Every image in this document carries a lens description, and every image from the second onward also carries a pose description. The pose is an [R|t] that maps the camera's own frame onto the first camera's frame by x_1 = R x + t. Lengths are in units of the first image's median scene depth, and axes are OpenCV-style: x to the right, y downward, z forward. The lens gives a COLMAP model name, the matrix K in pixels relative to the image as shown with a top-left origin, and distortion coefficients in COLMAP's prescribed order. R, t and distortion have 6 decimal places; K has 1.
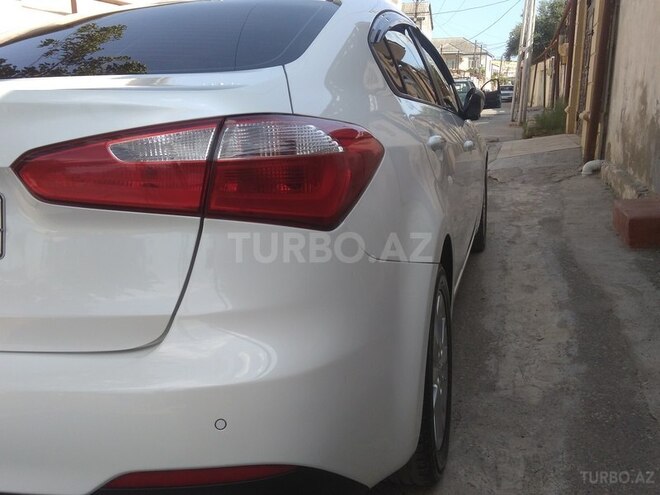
lens RADIAL K [[633.7, 0, 325.1], [0, 633.7, 248.9], [0, 0, 1]] dist [0.134299, -0.226174]
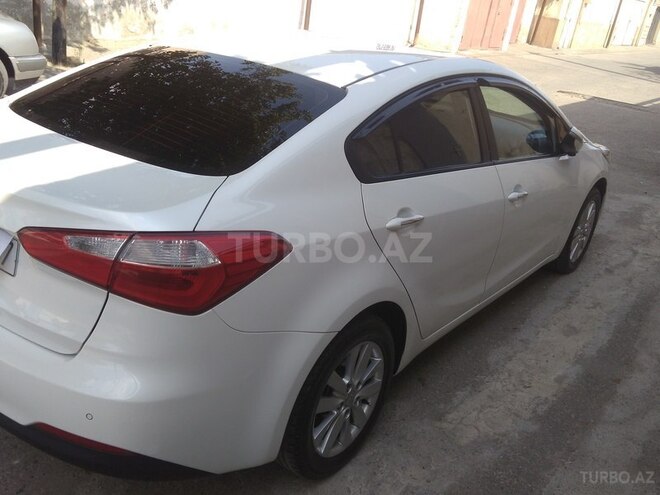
lens RADIAL K [[633.7, 0, 325.1], [0, 633.7, 248.9], [0, 0, 1]] dist [0.134299, -0.226174]
pose [[0.917908, 0.271208, -0.289638, 0.296635], [-0.223605, 0.956562, 0.187057, -0.230141], [0.327788, -0.106936, 0.938680, -0.125503]]
